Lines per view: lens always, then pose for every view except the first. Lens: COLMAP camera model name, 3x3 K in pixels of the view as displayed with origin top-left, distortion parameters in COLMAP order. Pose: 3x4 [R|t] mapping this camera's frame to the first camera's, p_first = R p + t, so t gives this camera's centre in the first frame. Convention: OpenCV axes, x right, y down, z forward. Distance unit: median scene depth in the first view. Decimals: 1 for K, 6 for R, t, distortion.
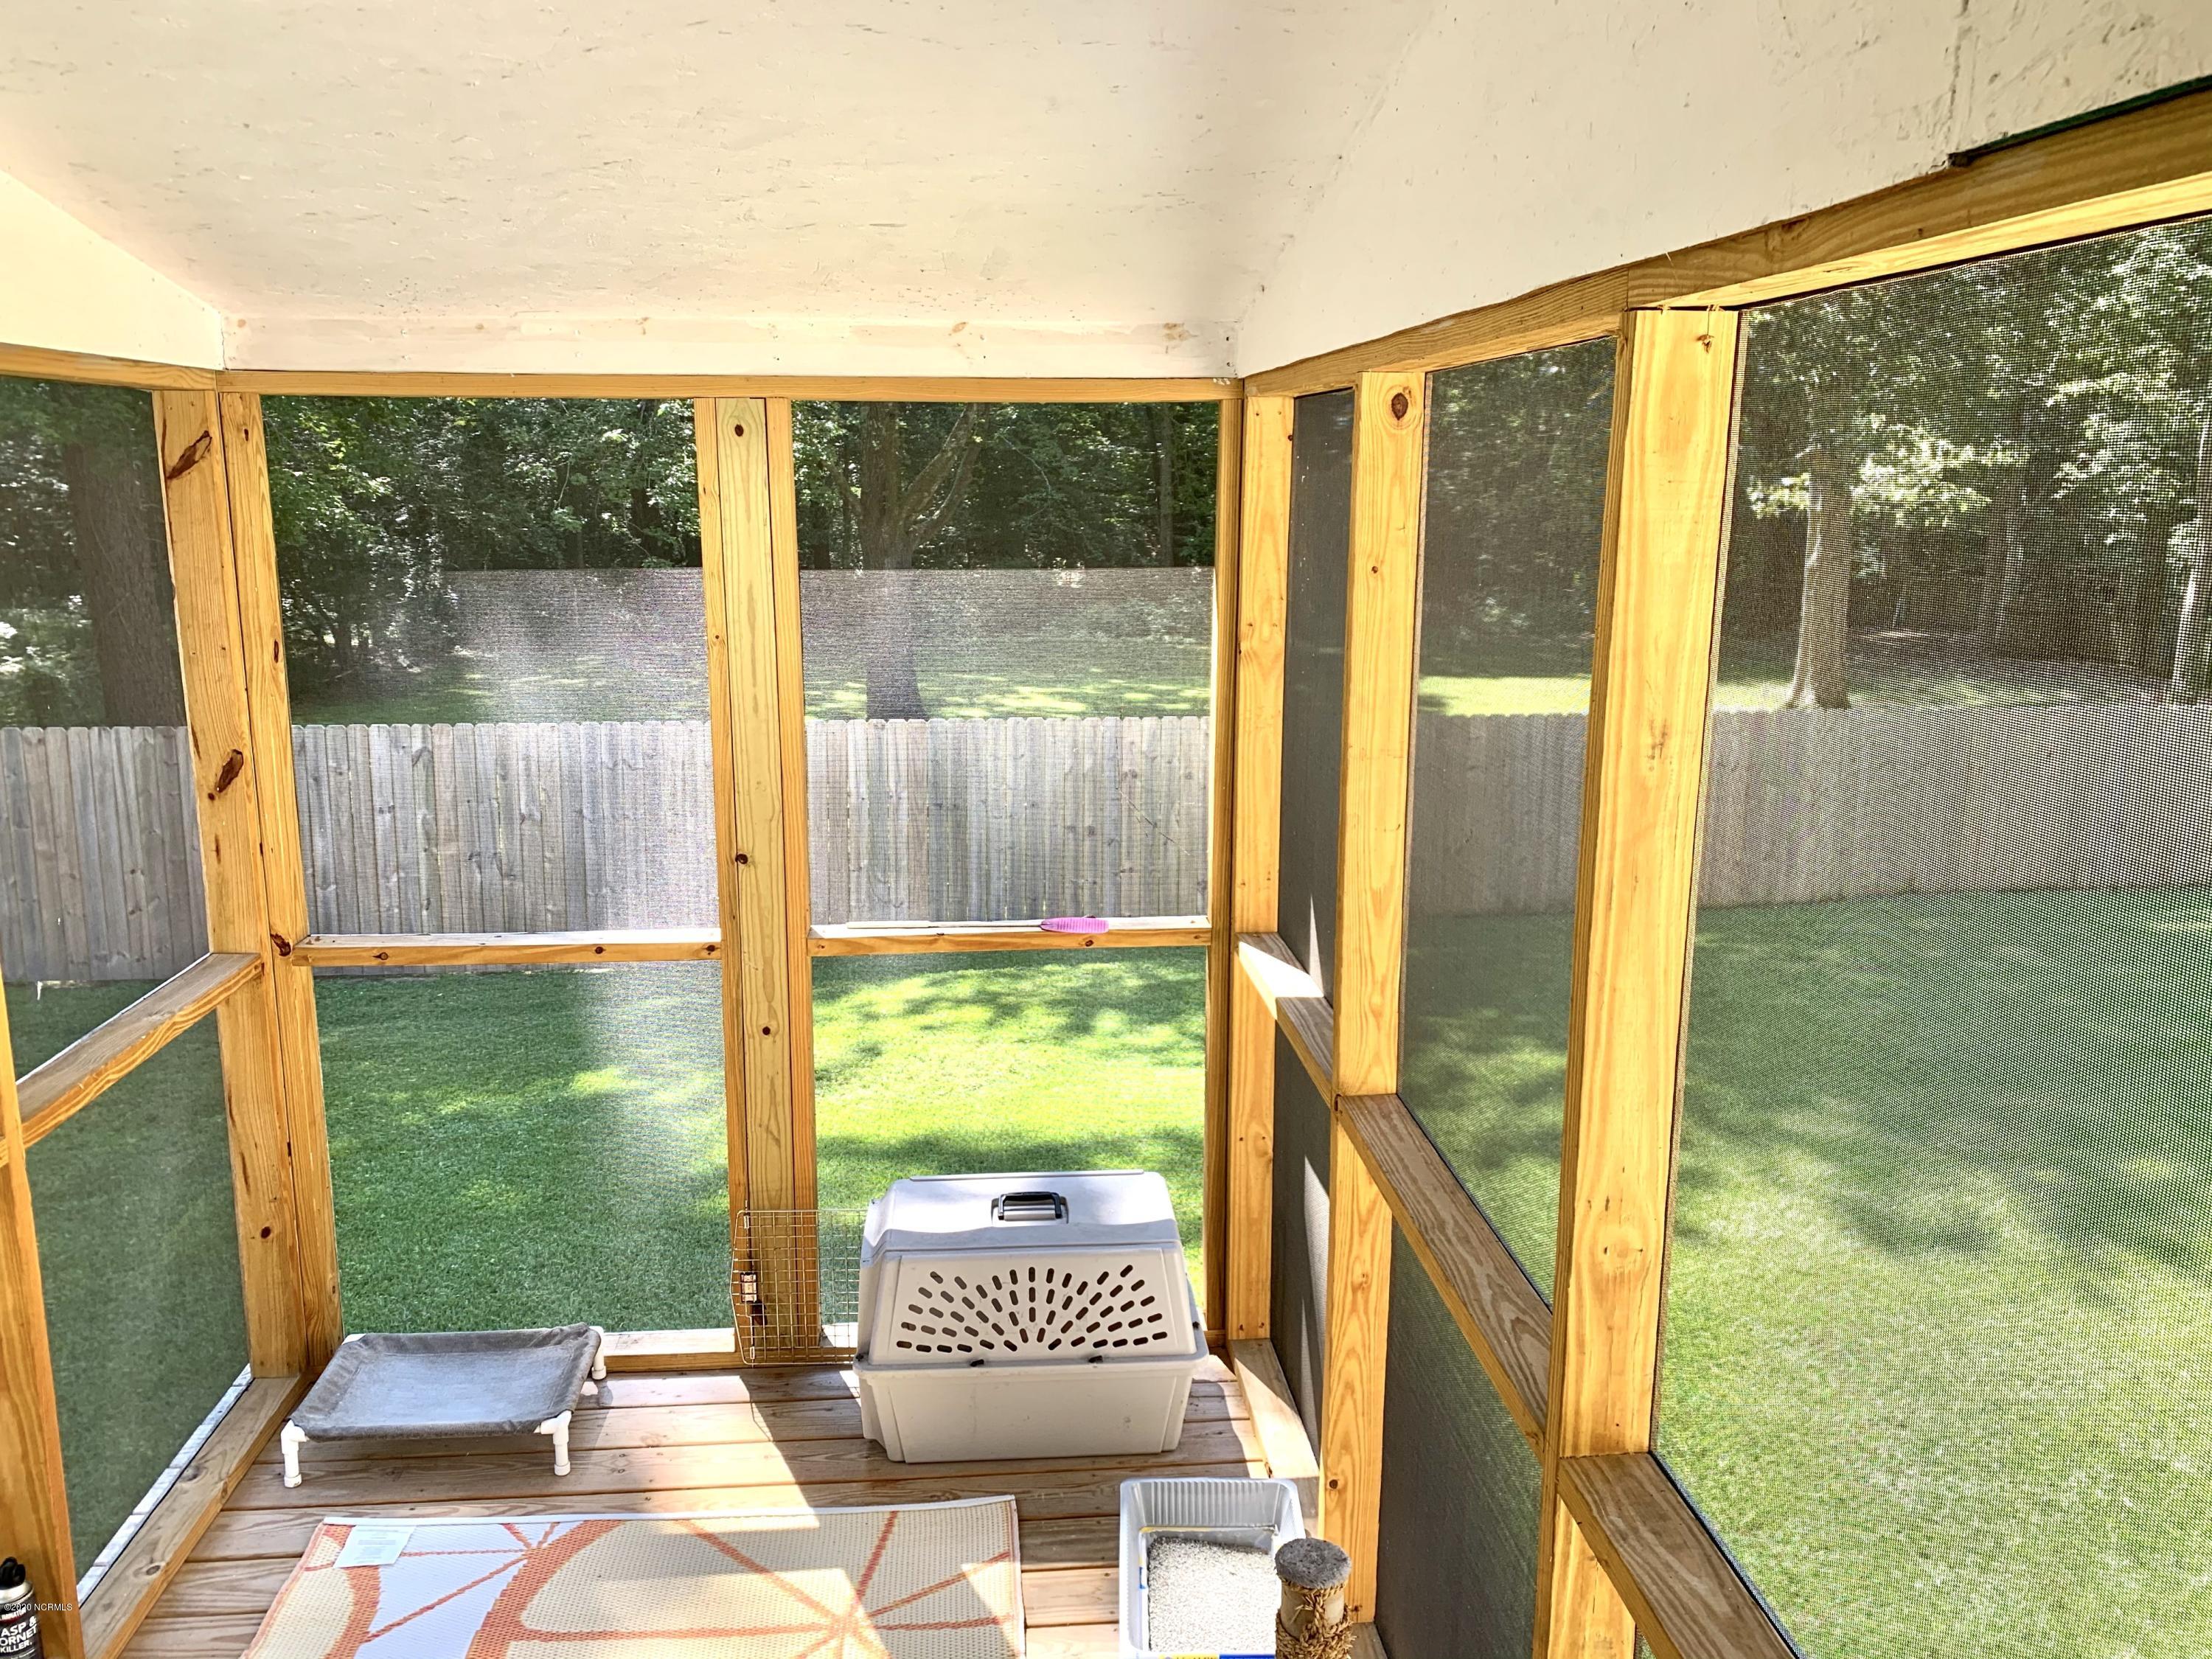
lens RADIAL K [[1703.5, 0, 1113.2], [0, 1703.5, 780.1], [0, 0, 1]] dist [0.027813, -0.023862]
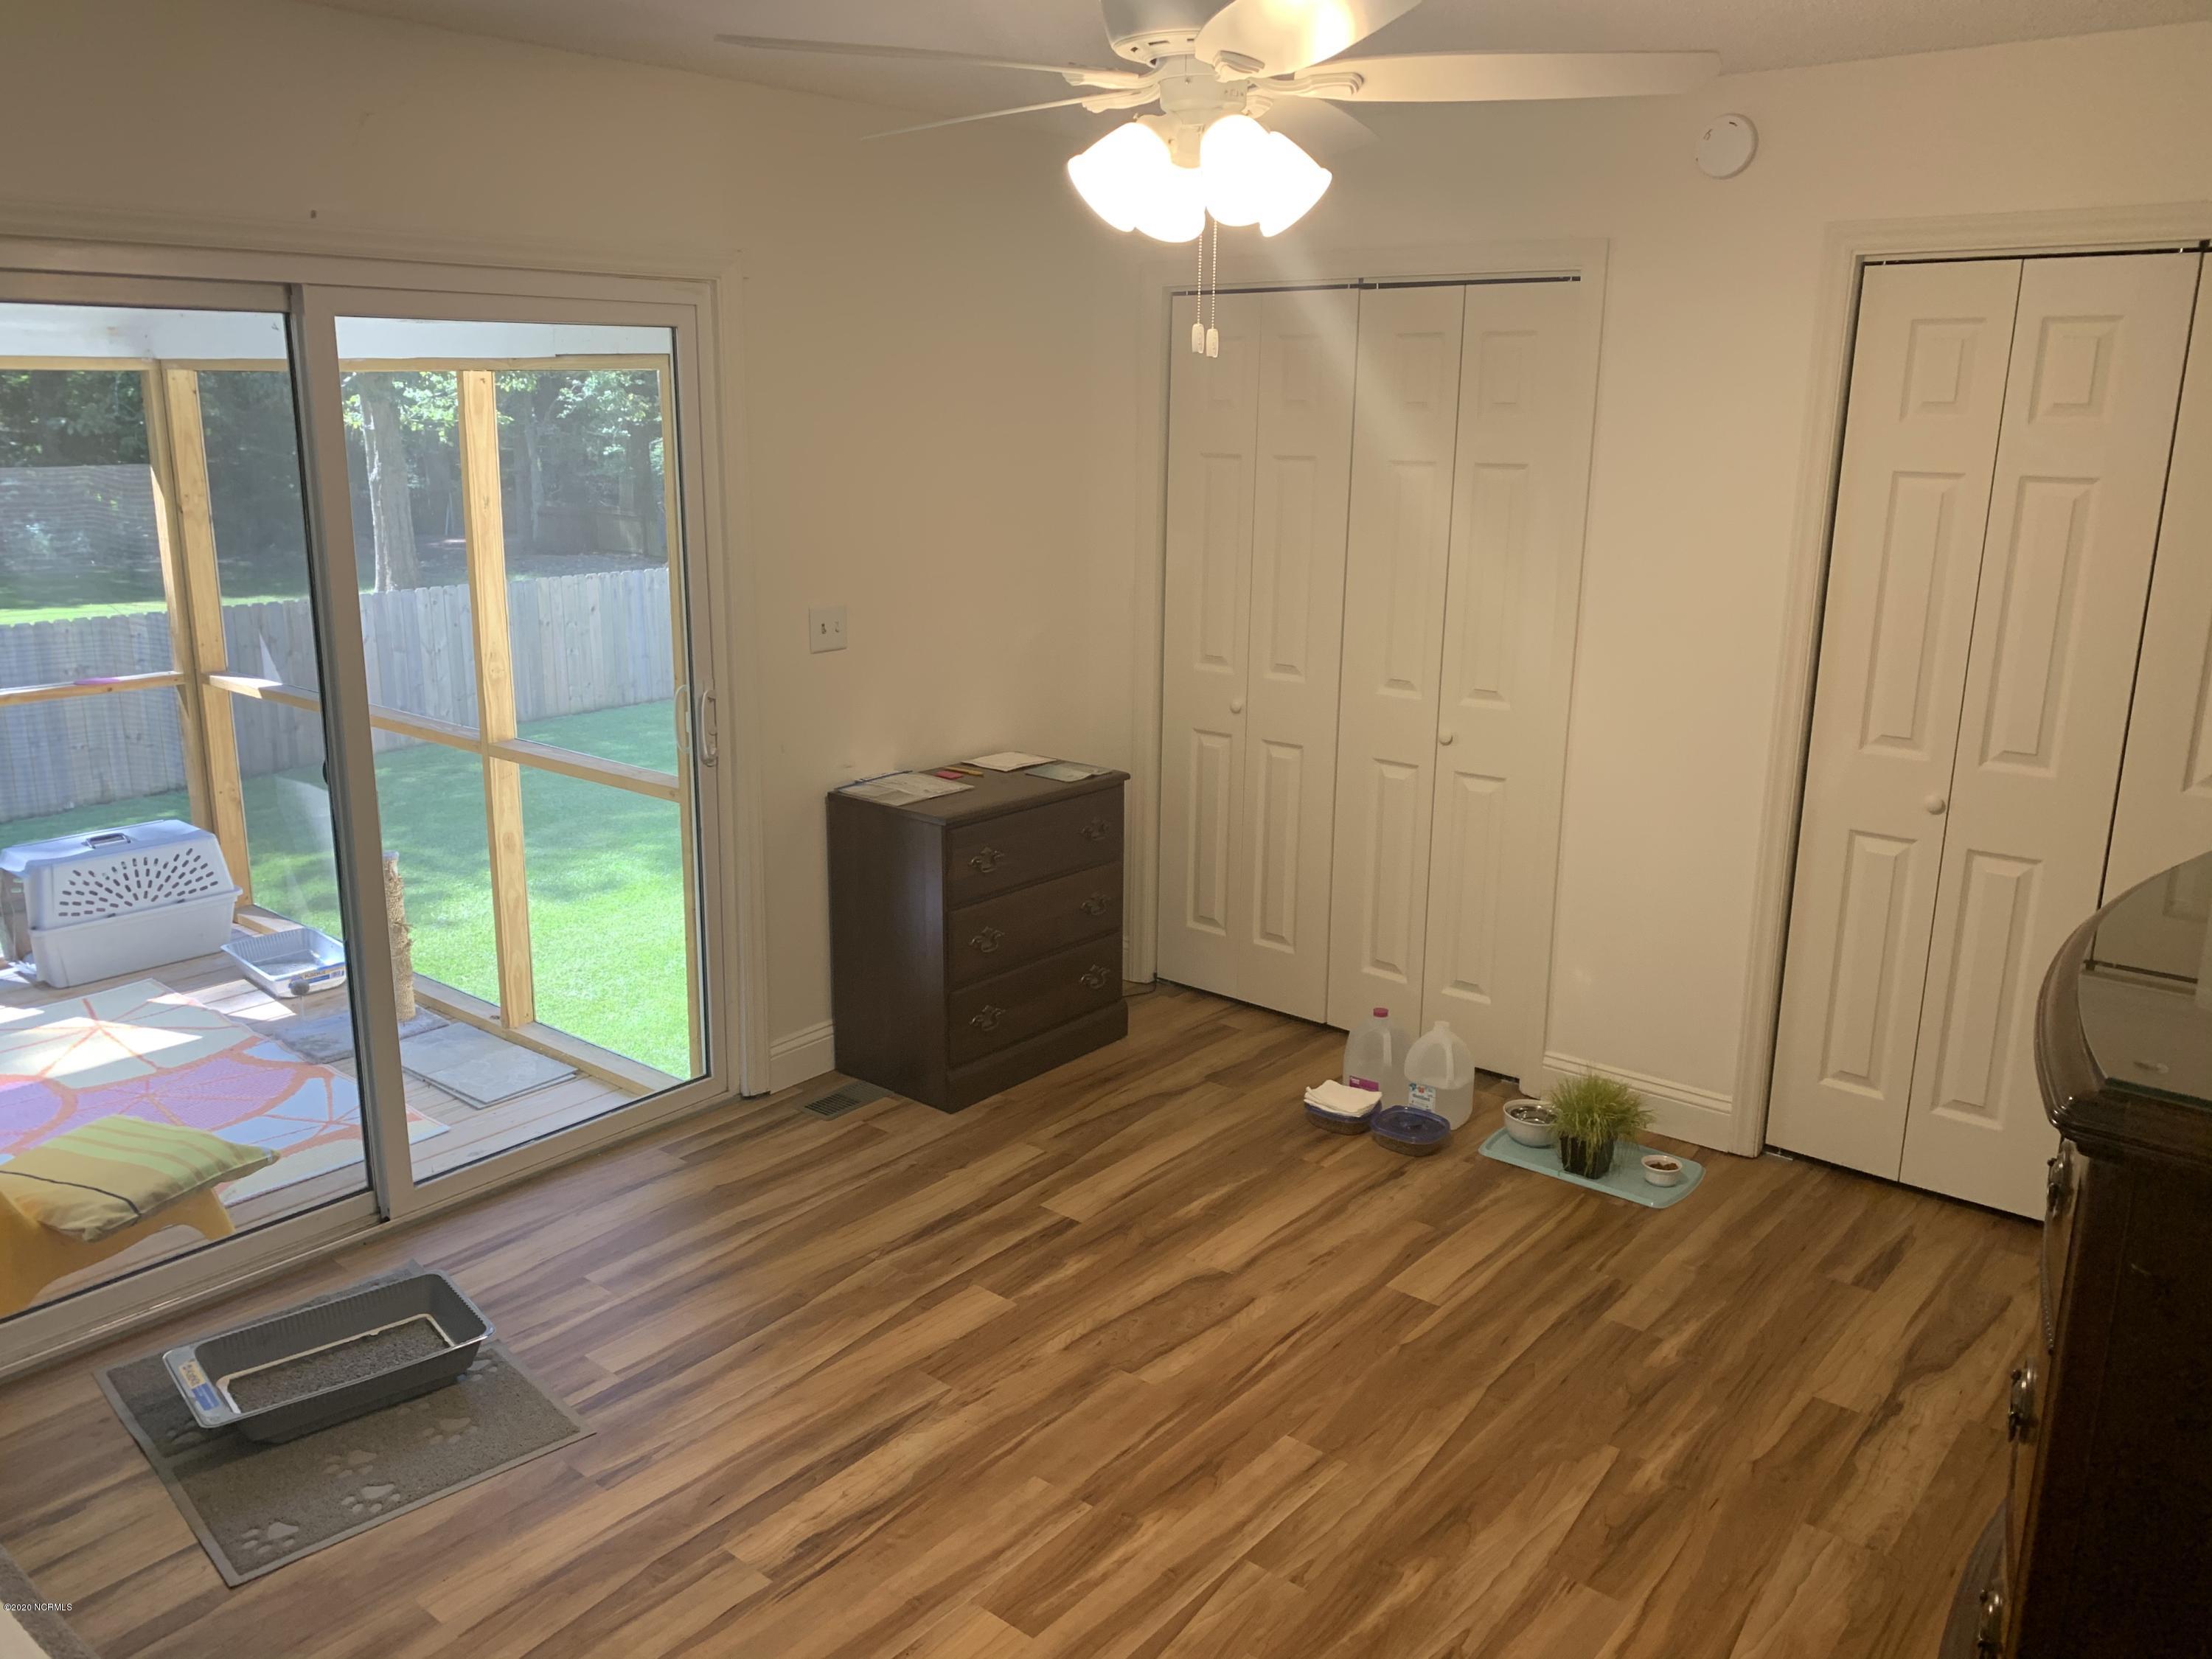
lens RADIAL K [[1703.5, 0, 1099.4], [0, 1703.5, 846.4], [0, 0, 1]] dist [0.027813, -0.023862]
pose [[0.699776, -0.181620, 0.690889, -0.573793], [0.123825, 0.983340, 0.133082, 0.153882], [-0.703549, -0.007578, 0.710606, -0.996628]]
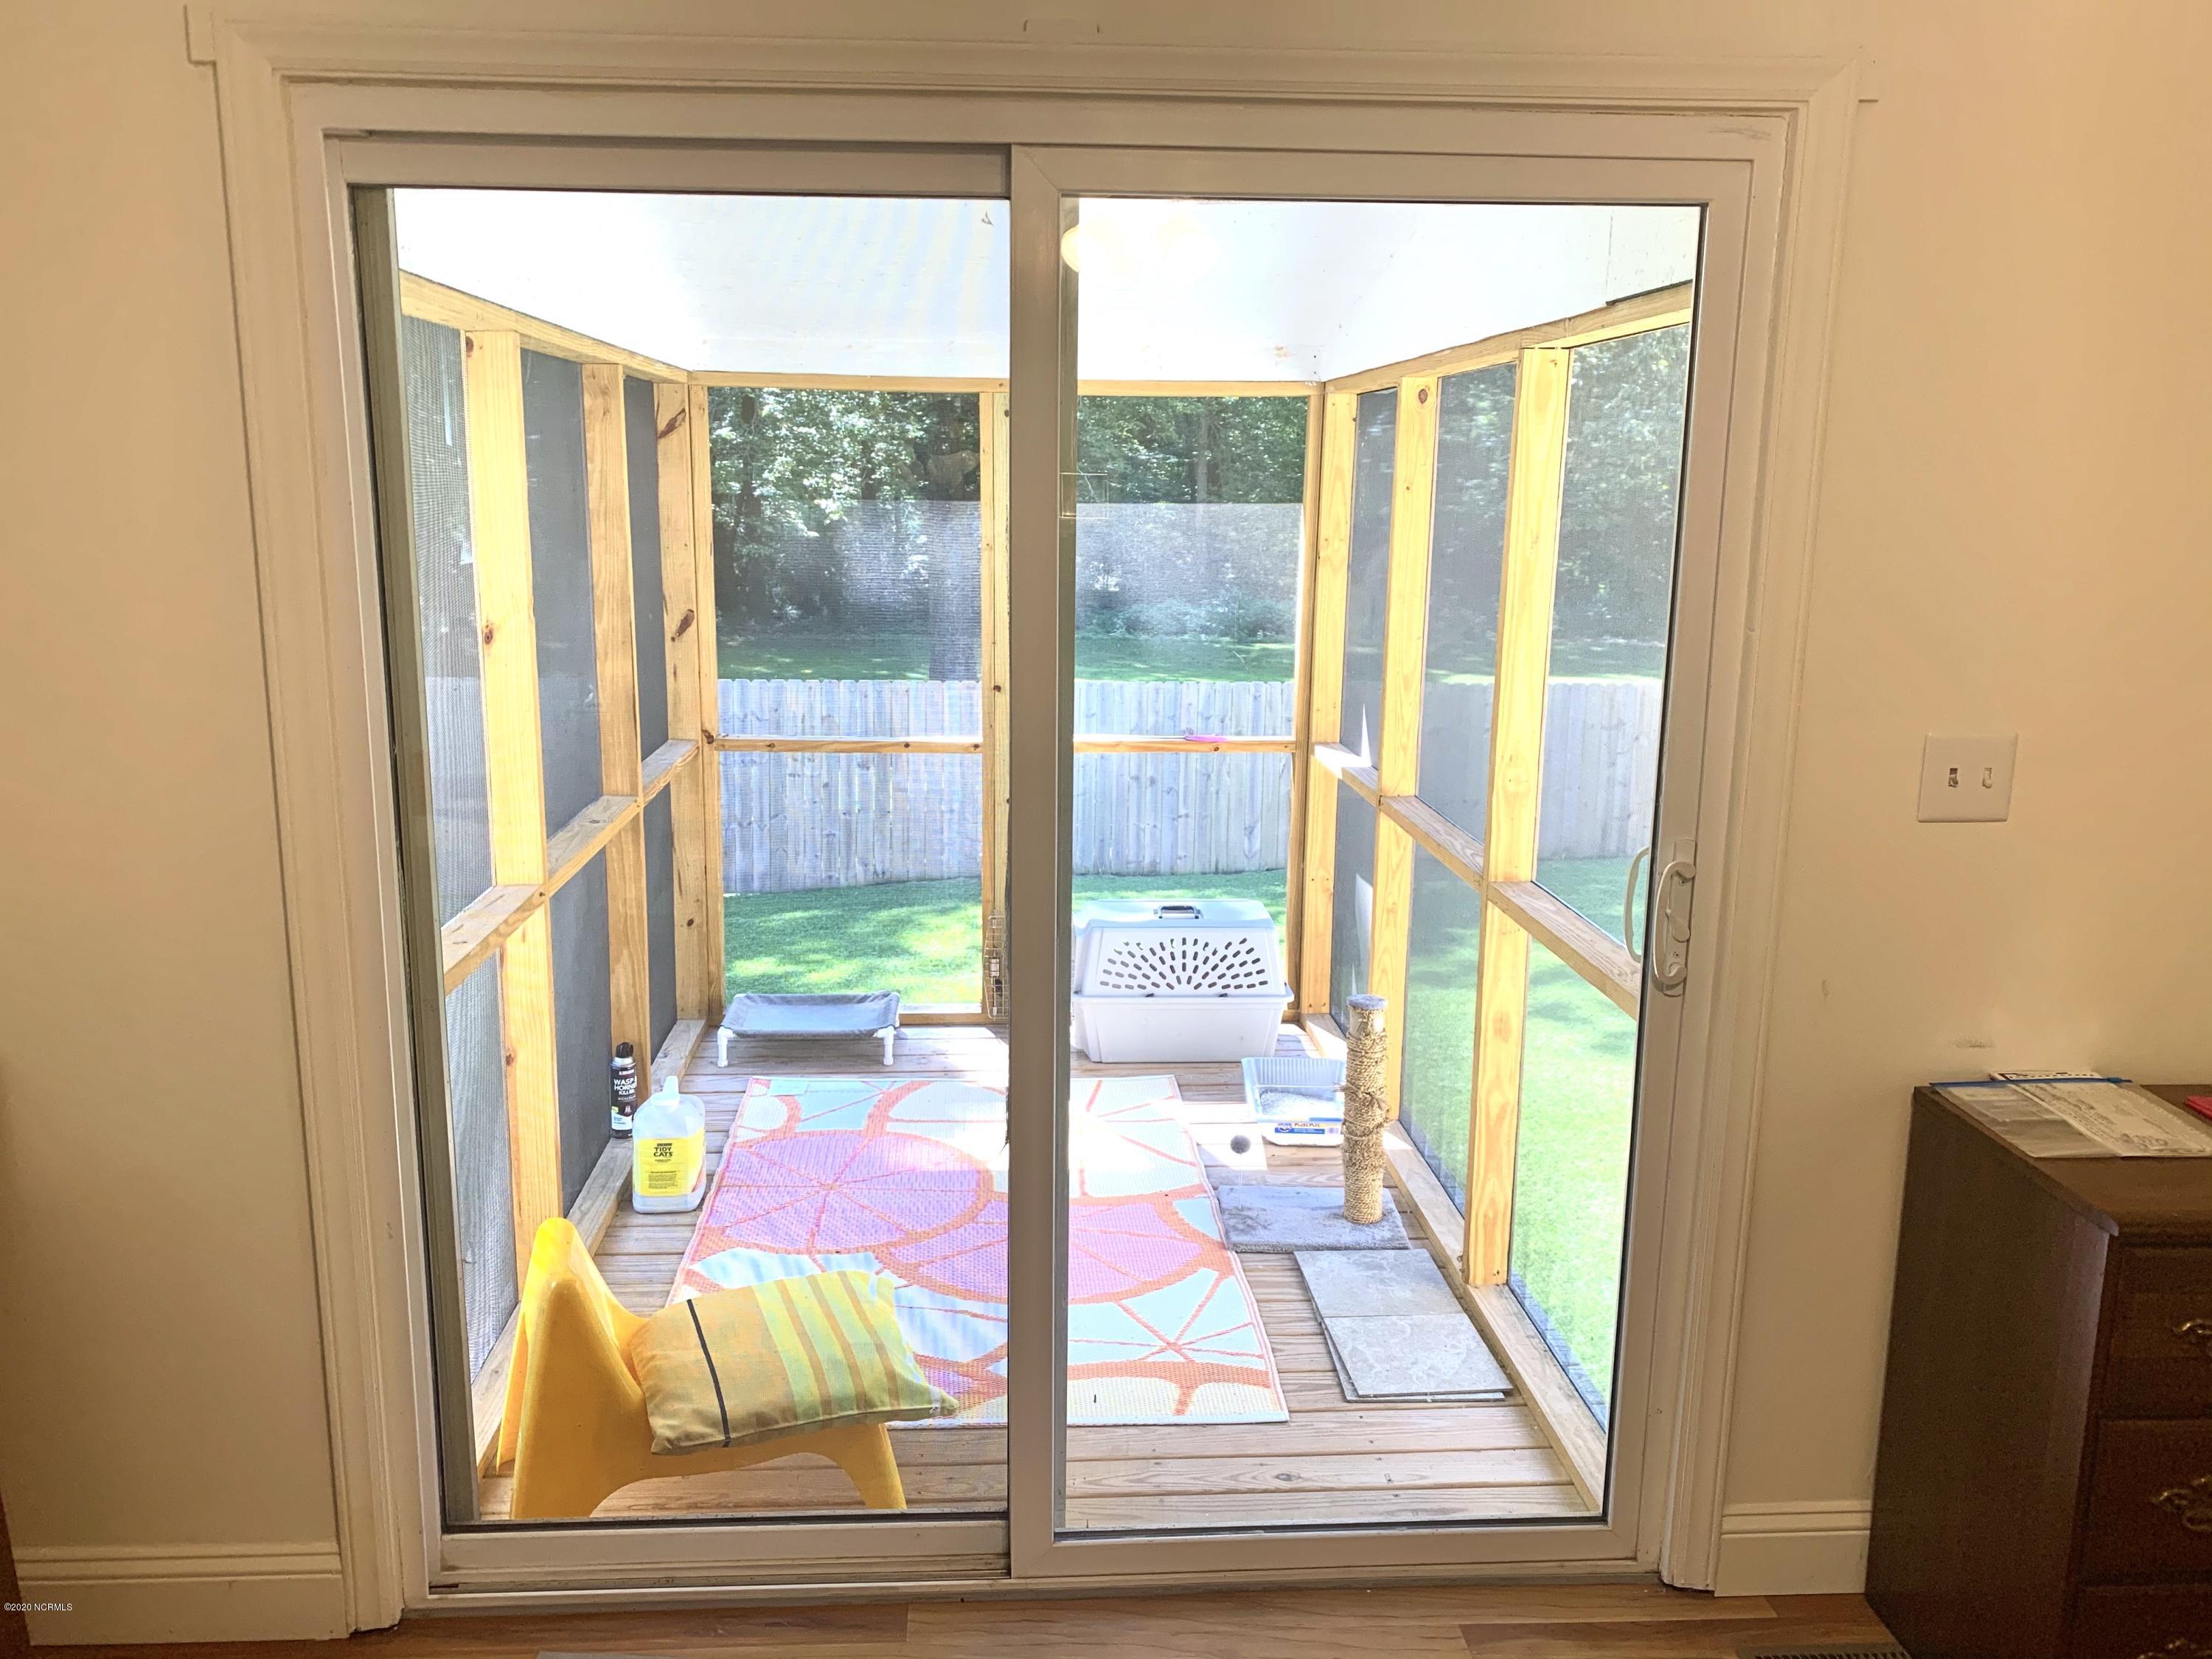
lens RADIAL K [[1703.5, 0, 1101.2], [0, 1703.5, 807.8], [0, 0, 1]] dist [0.027813, -0.023862]
pose [[0.999688, 0.014481, -0.020367, -0.092903], [-0.014290, 0.999853, 0.009484, 0.146534], [0.020502, -0.009190, 0.999748, -0.586076]]
